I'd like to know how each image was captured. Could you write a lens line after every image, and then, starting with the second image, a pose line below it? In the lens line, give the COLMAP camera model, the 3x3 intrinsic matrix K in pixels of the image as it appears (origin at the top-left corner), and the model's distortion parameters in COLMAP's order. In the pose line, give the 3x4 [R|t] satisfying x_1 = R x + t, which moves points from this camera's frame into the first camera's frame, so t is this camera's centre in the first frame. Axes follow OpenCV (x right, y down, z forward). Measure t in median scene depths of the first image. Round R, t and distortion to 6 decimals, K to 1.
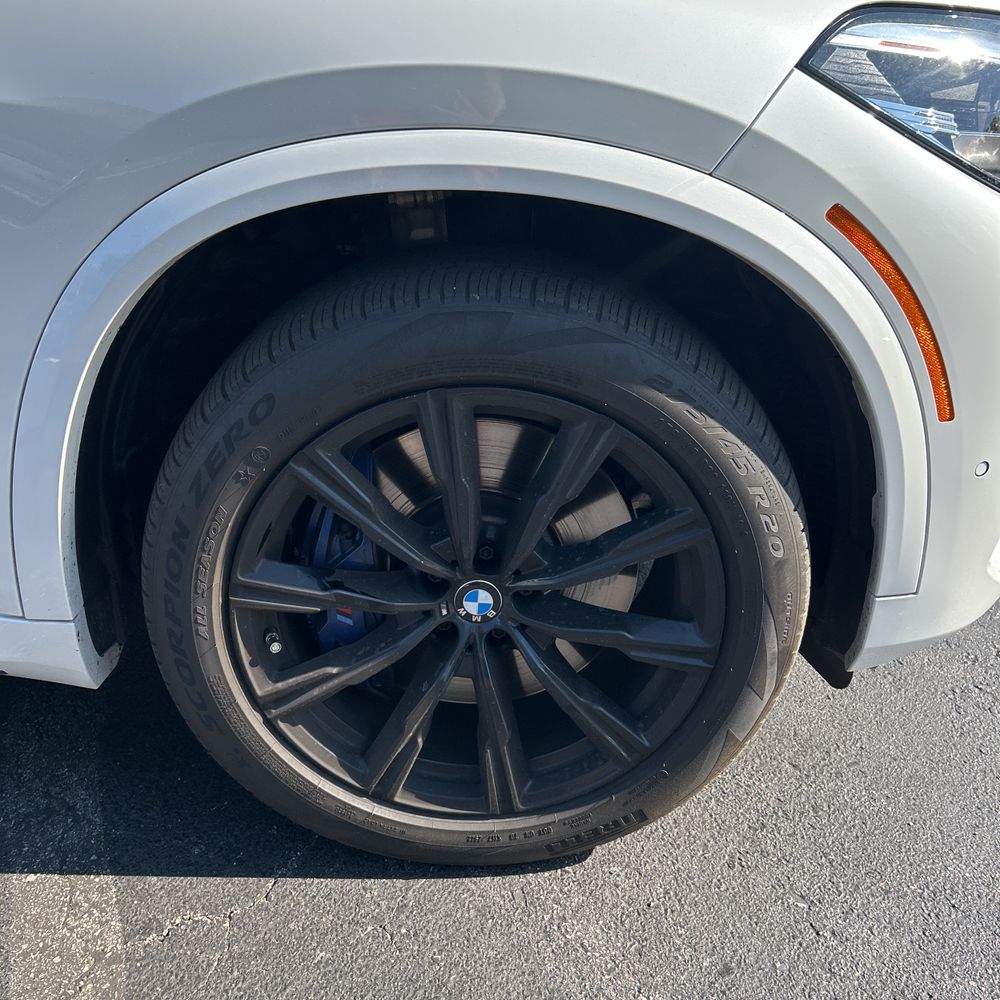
lens RADIAL K [[1002.4, 0, 483.9], [0, 1002.4, 498.4], [0, 0, 1]] dist [0.095517, -0.190328]
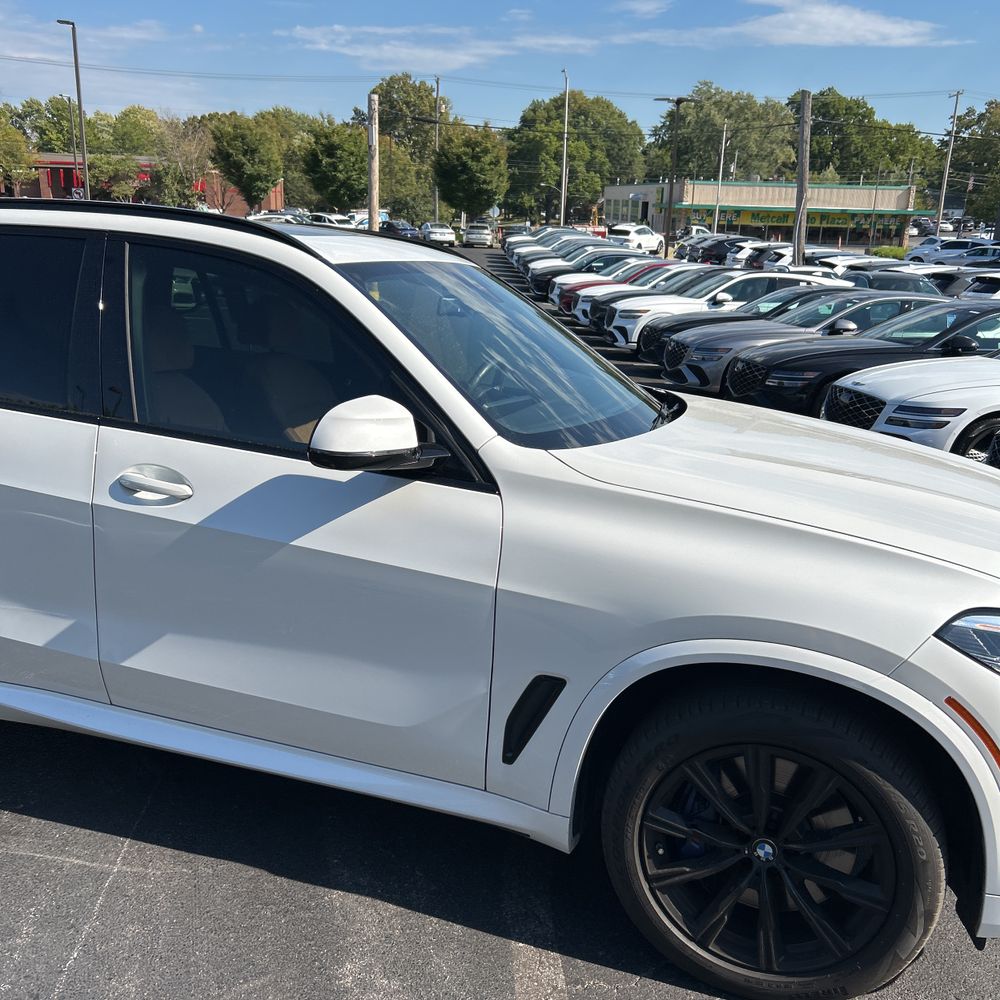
lens RADIAL K [[1026.2, 0, 479.9], [0, 1026.2, 500.1], [0, 0, 1]] dist [0.025564, -0.031174]
pose [[0.935970, 0.099603, -0.337697, 0.085675], [-0.170599, 0.967332, -0.187523, -0.088018], [0.307988, 0.233127, 0.922386, -1.203183]]
